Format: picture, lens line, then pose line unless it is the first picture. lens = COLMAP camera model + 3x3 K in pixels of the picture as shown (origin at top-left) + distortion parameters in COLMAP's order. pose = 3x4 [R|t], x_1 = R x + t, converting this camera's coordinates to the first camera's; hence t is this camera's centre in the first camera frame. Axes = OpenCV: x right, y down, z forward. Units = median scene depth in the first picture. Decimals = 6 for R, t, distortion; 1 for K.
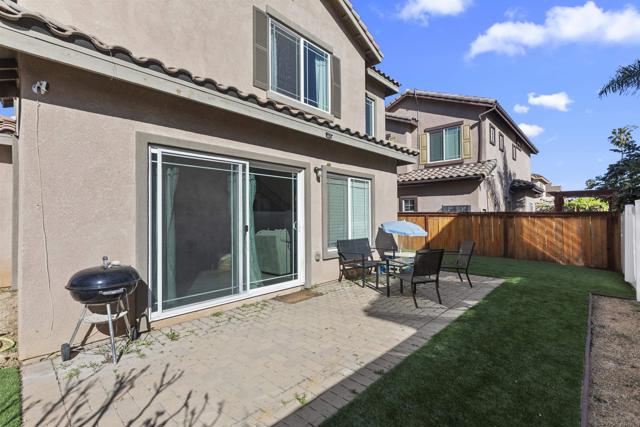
lens RADIAL K [[287.0, 0, 321.2], [0, 287.0, 212.6], [0, 0, 1]] dist [0.004806, -0.001231]
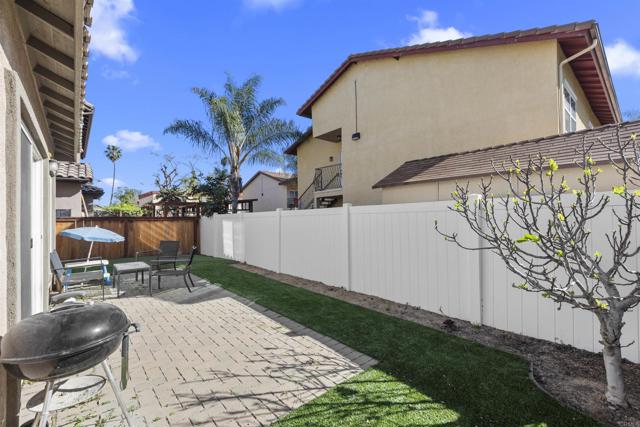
lens RADIAL K [[287.0, 0, 324.1], [0, 287.0, 214.3], [0, 0, 1]] dist [0.004806, -0.001231]
pose [[0.088198, 0.013991, 0.996005, -0.429383], [-0.008168, 0.999878, -0.013322, -0.004489], [-0.996069, -0.006960, 0.088302, 0.137740]]
